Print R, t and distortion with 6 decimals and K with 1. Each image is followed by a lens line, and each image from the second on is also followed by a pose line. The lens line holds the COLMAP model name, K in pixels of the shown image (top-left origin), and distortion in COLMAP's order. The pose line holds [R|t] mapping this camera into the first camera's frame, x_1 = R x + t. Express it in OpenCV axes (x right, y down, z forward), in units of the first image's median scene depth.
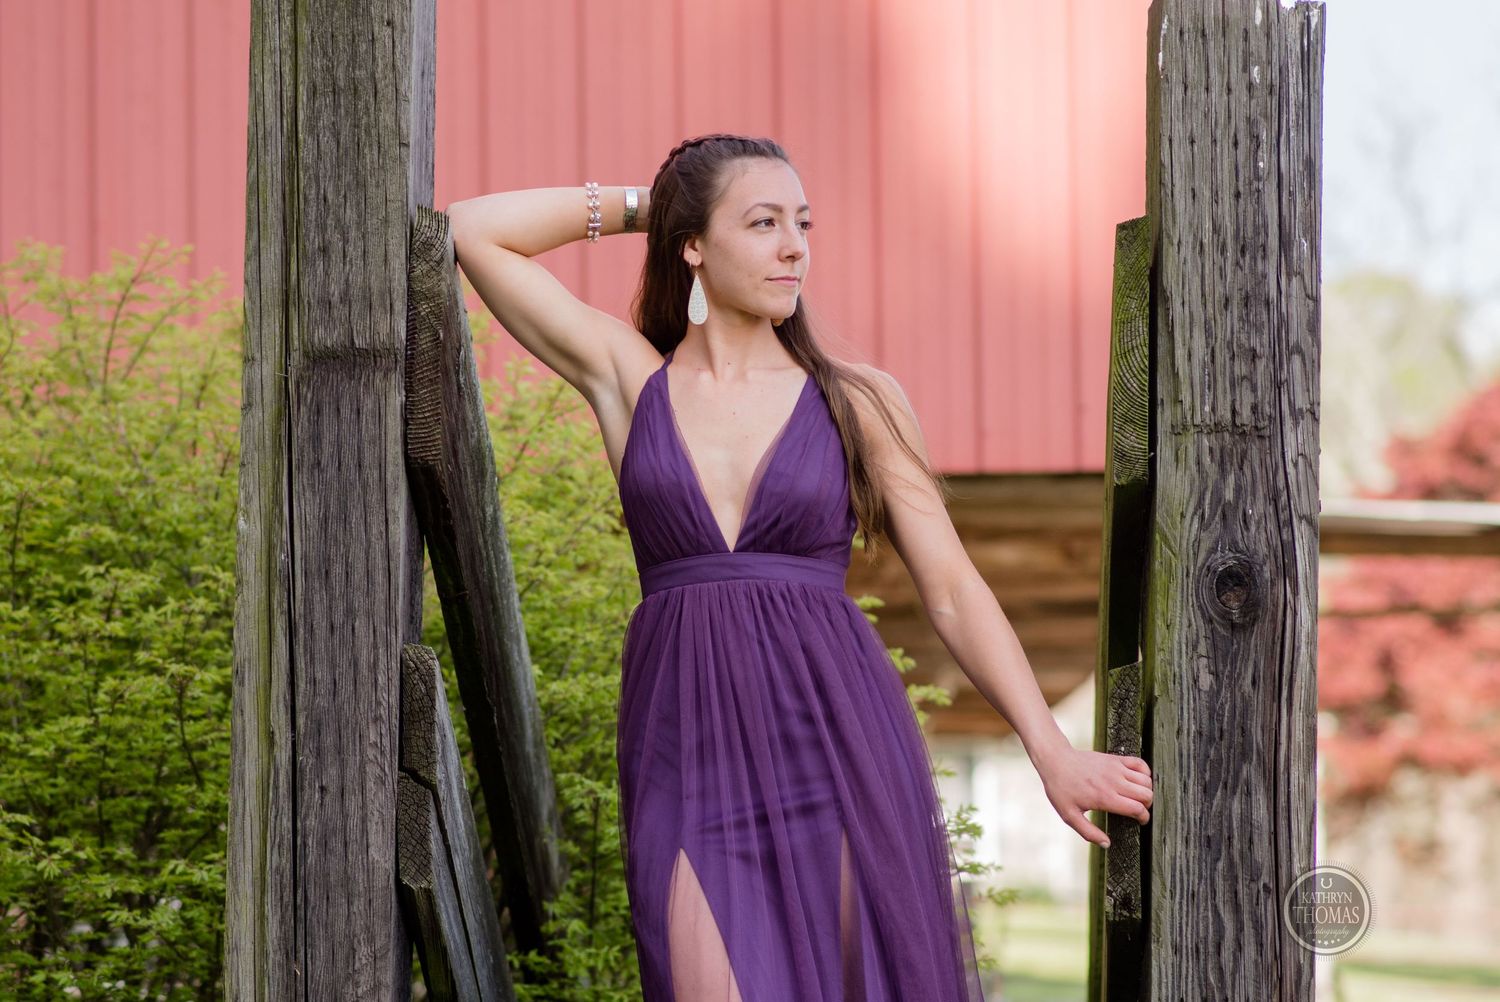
lens RADIAL K [[5193.5, 0, 757.9], [0, 5193.5, 565.7], [0, 0, 1]] dist [0.078882, 0.000000]
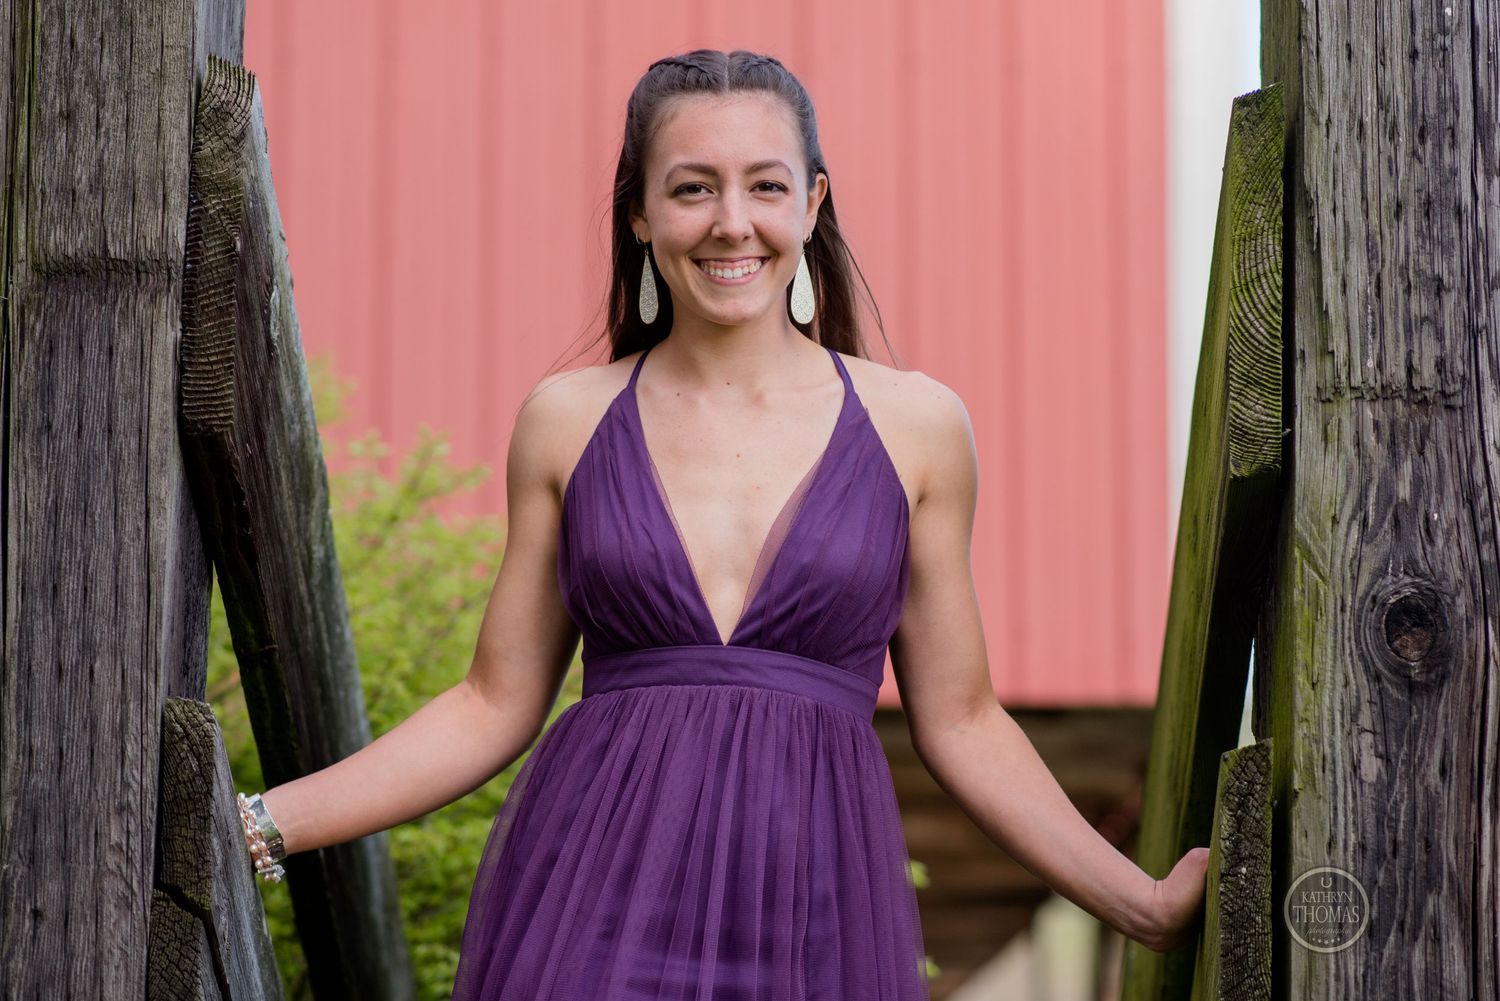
lens RADIAL K [[4238.8, 0, 739.0], [0, 4238.8, 431.8], [0, 0, 1]] dist [0.062348, 0.000000]
pose [[0.999661, 0.017267, 0.019492, -0.006011], [-0.014833, 0.992811, -0.118768, 0.044960], [-0.021402, 0.118439, 0.992731, 0.454052]]
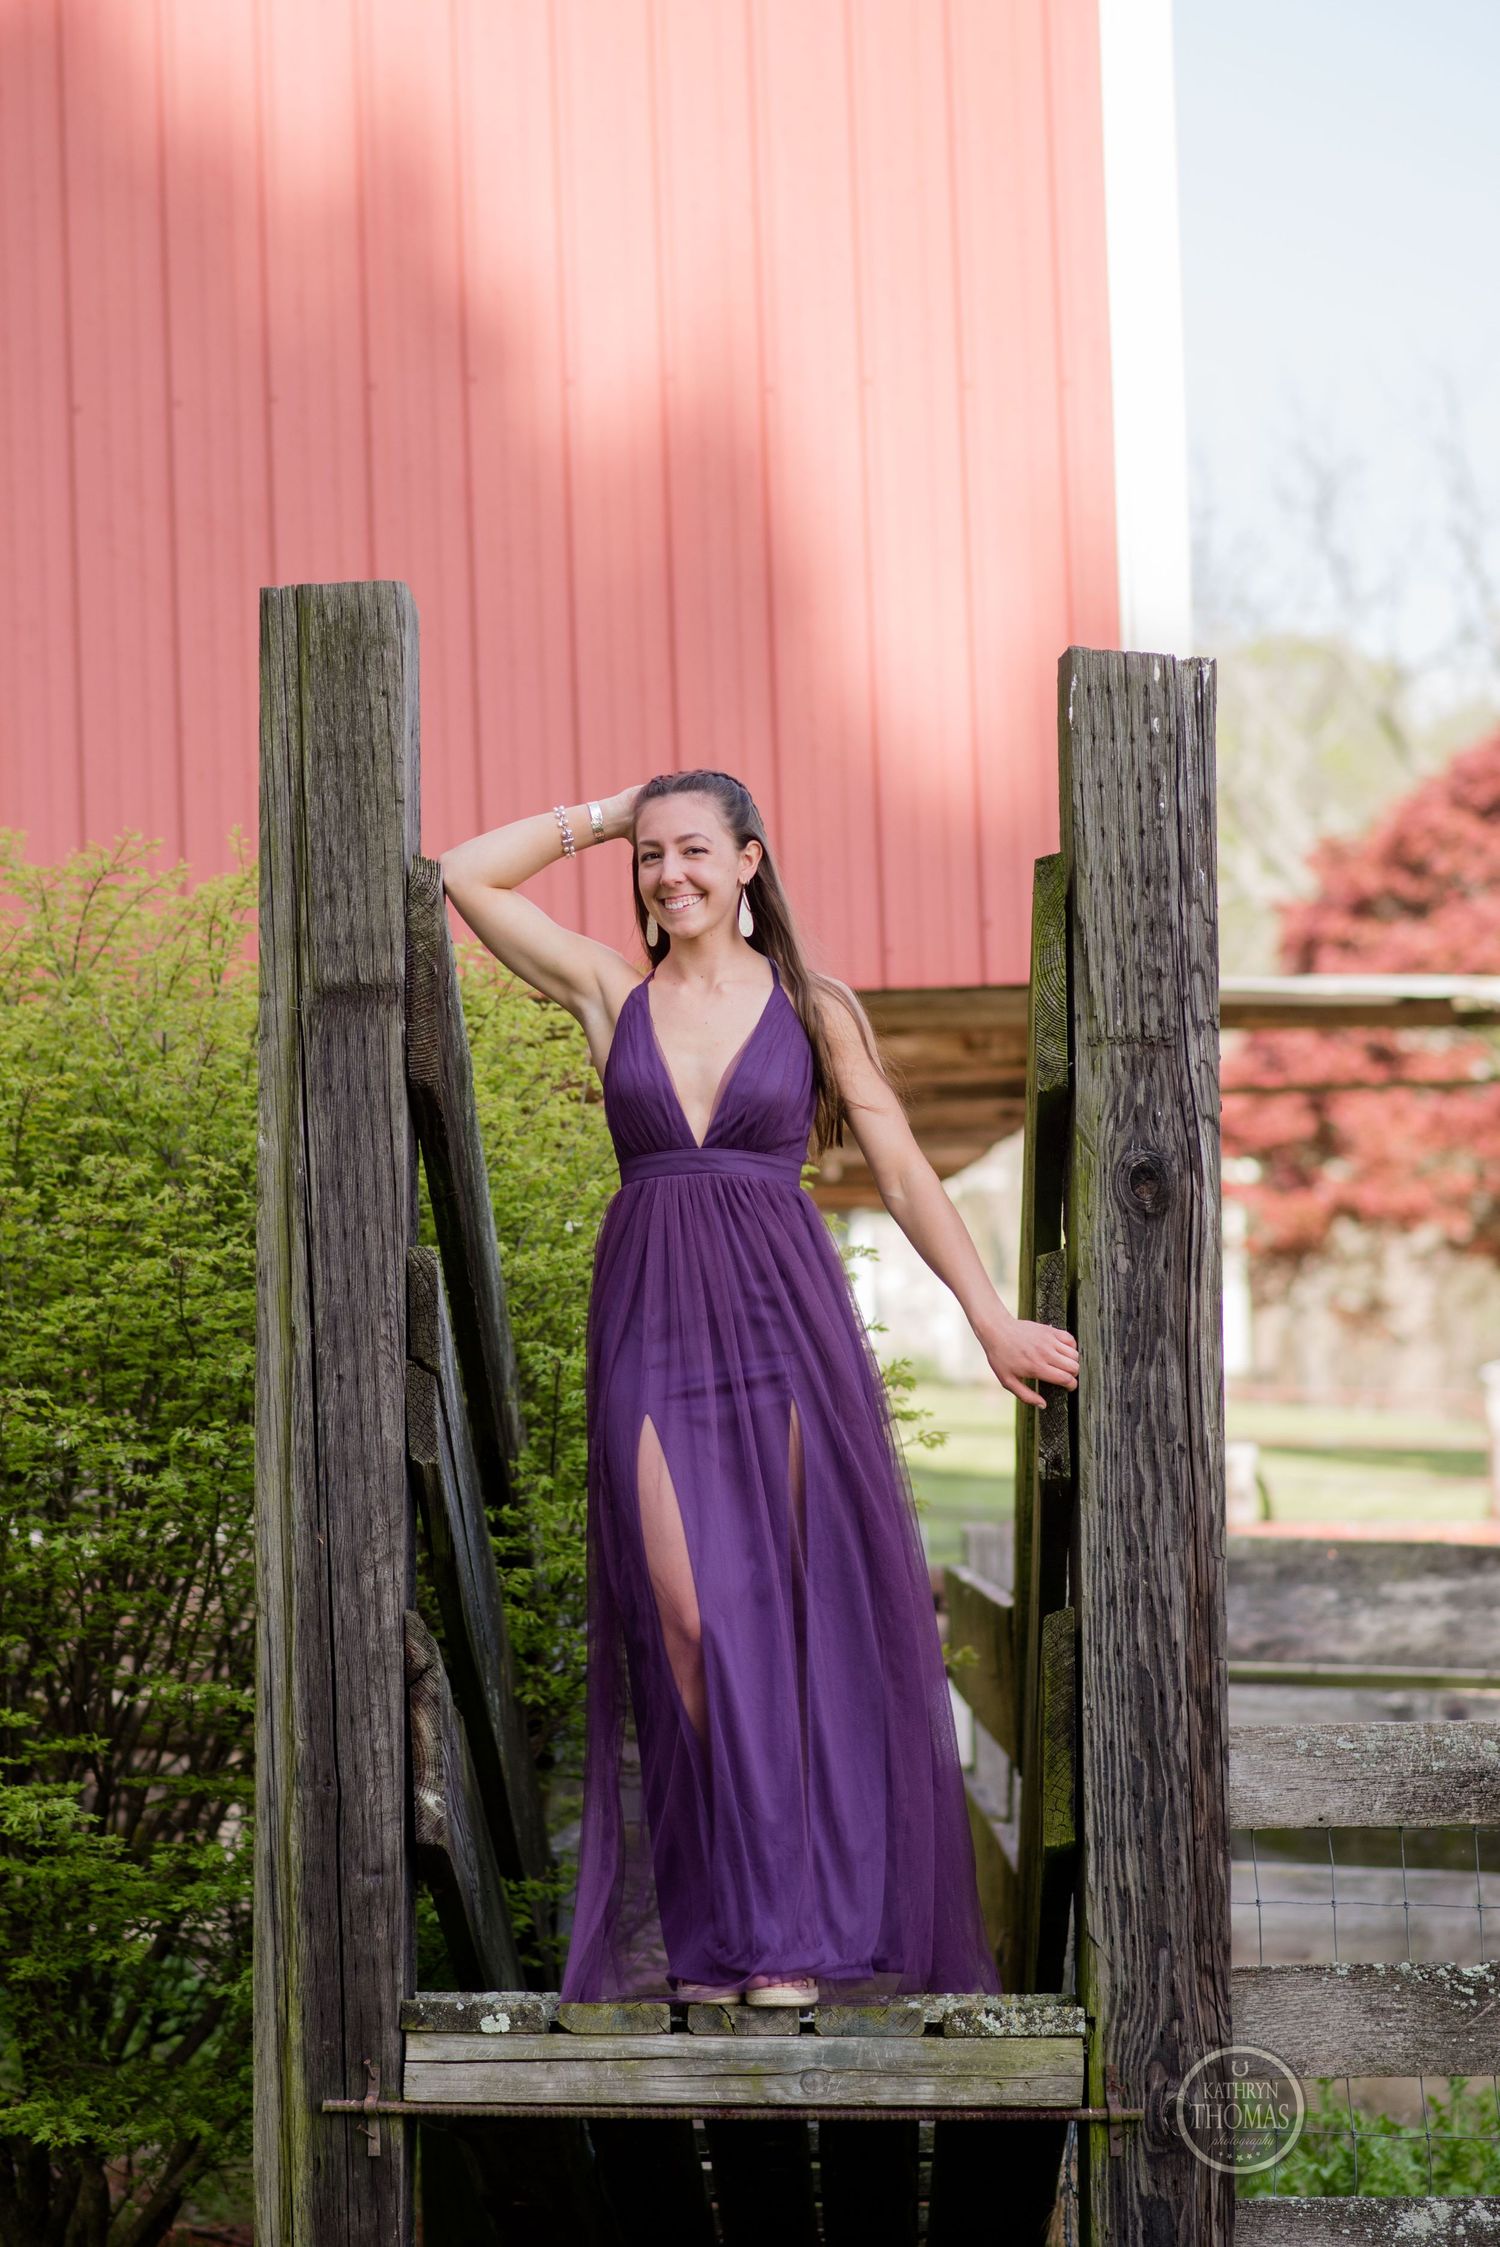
lens RADIAL K [[7779.9, 0, 605.8], [0, 7779.9, 860.0], [0, 0, 1]] dist [0.078882, 0.000000]
pose [[0.999718, -0.020628, 0.011789, -0.043790], [0.020823, 0.999645, -0.016623, -0.039587], [-0.011442, 0.016864, 0.999792, -0.683530]]
